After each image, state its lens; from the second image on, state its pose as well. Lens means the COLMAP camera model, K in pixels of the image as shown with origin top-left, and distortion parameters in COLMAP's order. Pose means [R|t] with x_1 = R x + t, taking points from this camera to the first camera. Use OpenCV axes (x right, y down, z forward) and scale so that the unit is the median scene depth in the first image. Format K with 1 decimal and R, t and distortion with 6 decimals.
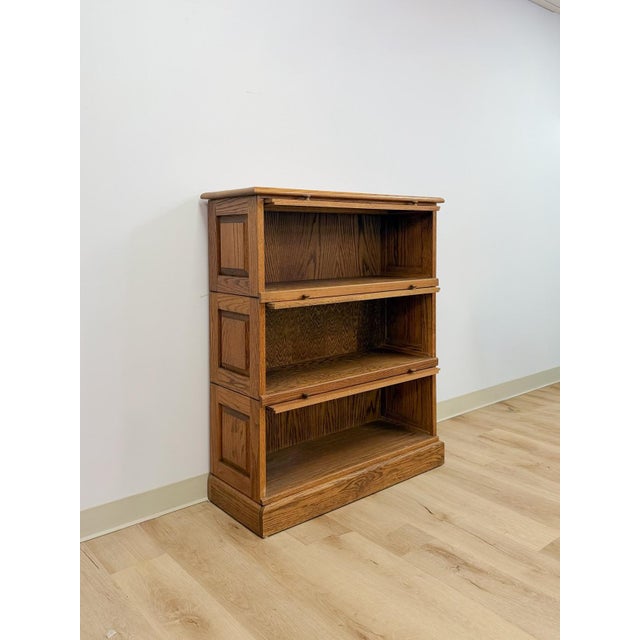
lens RADIAL K [[557.6, 0, 305.7], [0, 557.6, 259.4], [0, 0, 1]] dist [0.069735, -0.087814]
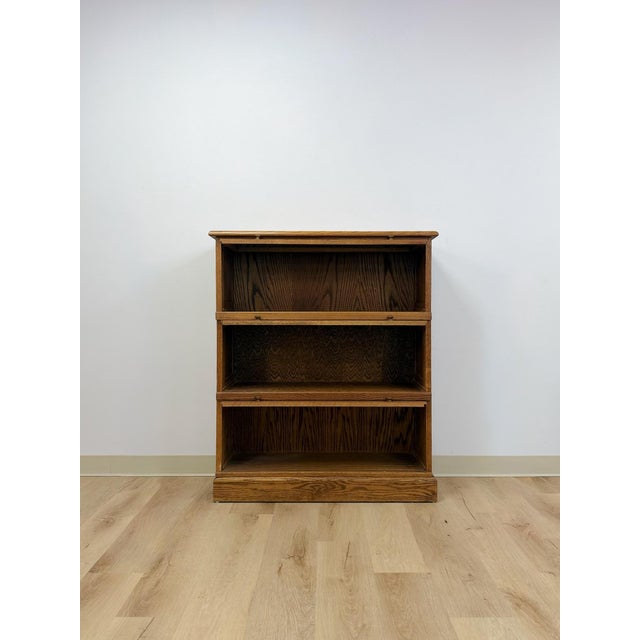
lens RADIAL K [[520.8, 0, 317.5], [0, 520.8, 315.6], [0, 0, 1]] dist [0.084703, -0.090882]
pose [[0.781641, 0.018607, -0.623451, 0.758602], [-0.032665, 0.999404, -0.011126, 0.065226], [0.622872, 0.029062, 0.781783, 0.171012]]
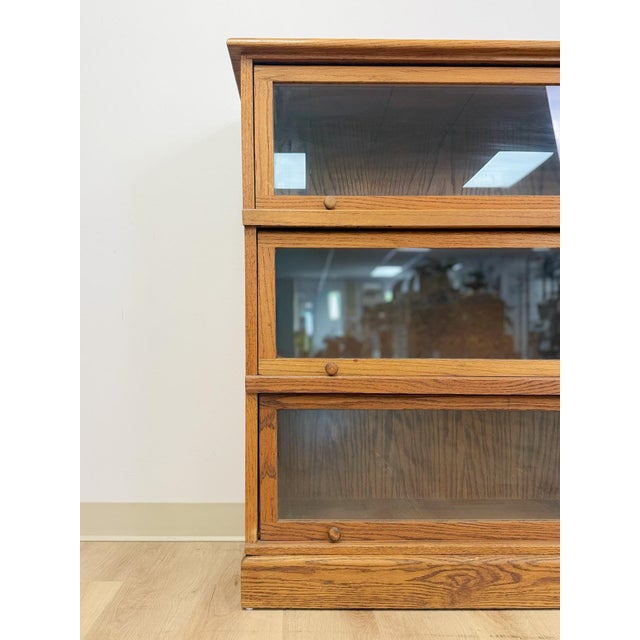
lens RADIAL K [[518.0, 0, 288.1], [0, 518.0, 338.3], [0, 0, 1]] dist [0.044959, -0.049330]
pose [[0.777035, 0.002083, -0.629453, 0.284620], [-0.024960, 0.999310, -0.027504, 0.190743], [0.628962, 0.037083, 0.776551, 0.513665]]
